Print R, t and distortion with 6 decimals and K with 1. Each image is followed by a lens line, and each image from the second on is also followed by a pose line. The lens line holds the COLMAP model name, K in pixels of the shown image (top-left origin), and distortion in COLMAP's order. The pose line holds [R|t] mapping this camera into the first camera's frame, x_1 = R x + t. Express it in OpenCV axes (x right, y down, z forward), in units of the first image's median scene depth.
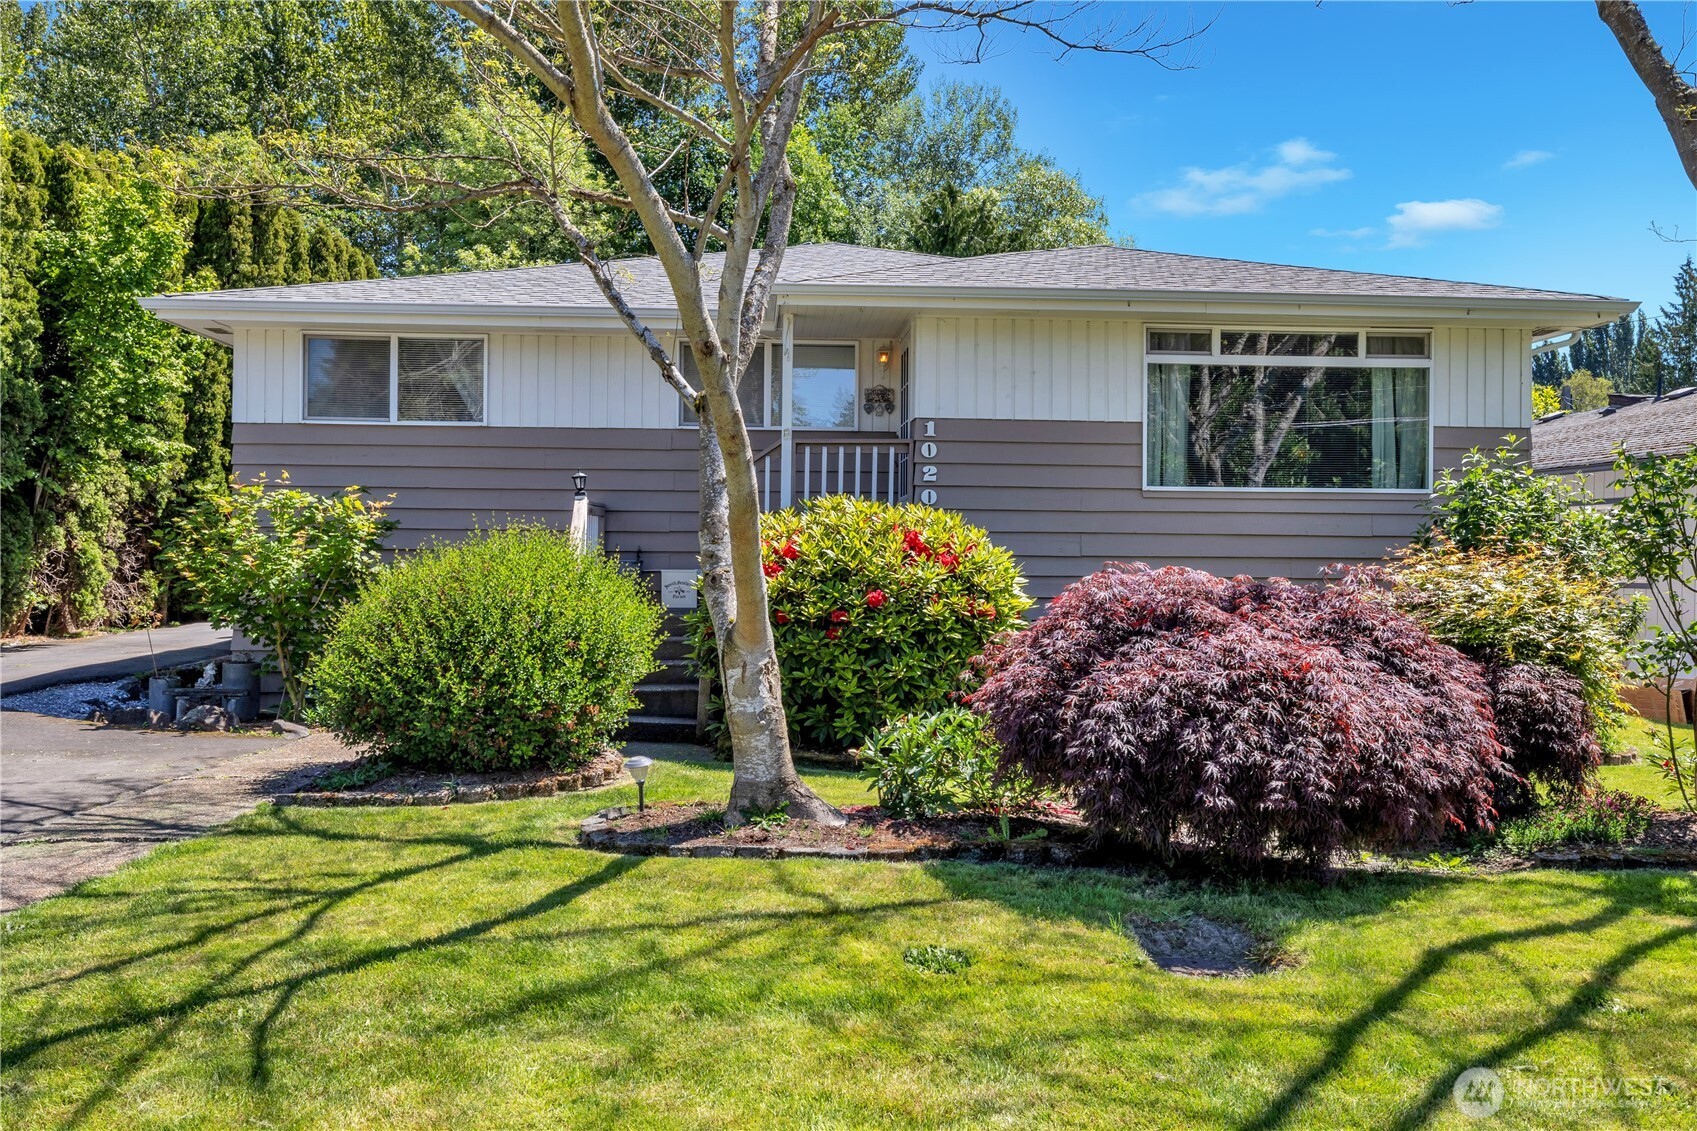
lens RADIAL K [[1333.7, 0, 849.1], [0, 1333.7, 562.5], [0, 0, 1]] dist [0.007946, -0.002925]
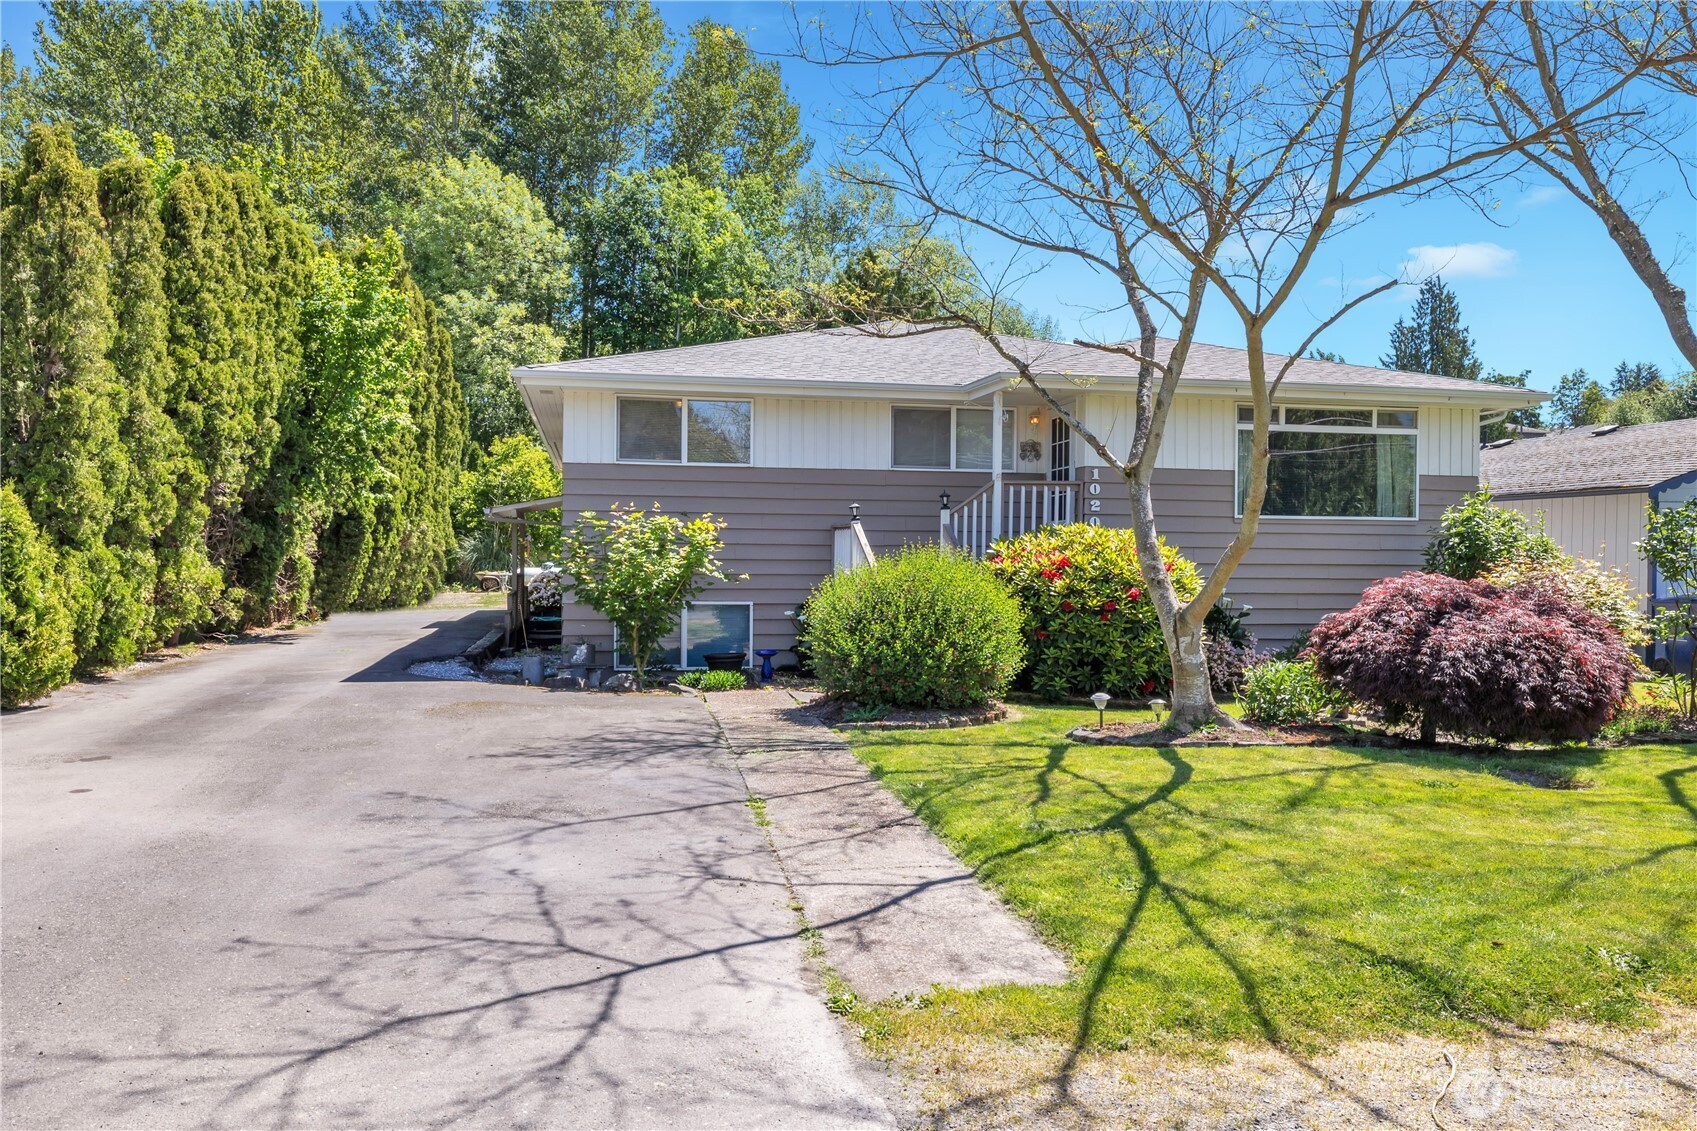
lens RADIAL K [[1164.3, 0, 848.2], [0, 1164.3, 570.5], [0, 0, 1]] dist [0.001189, 0.005389]
pose [[0.991876, -0.001276, 0.127201, -0.351032], [0.000425, 0.999977, 0.006712, -0.006166], [-0.127207, -0.006603, 0.991854, -0.191178]]
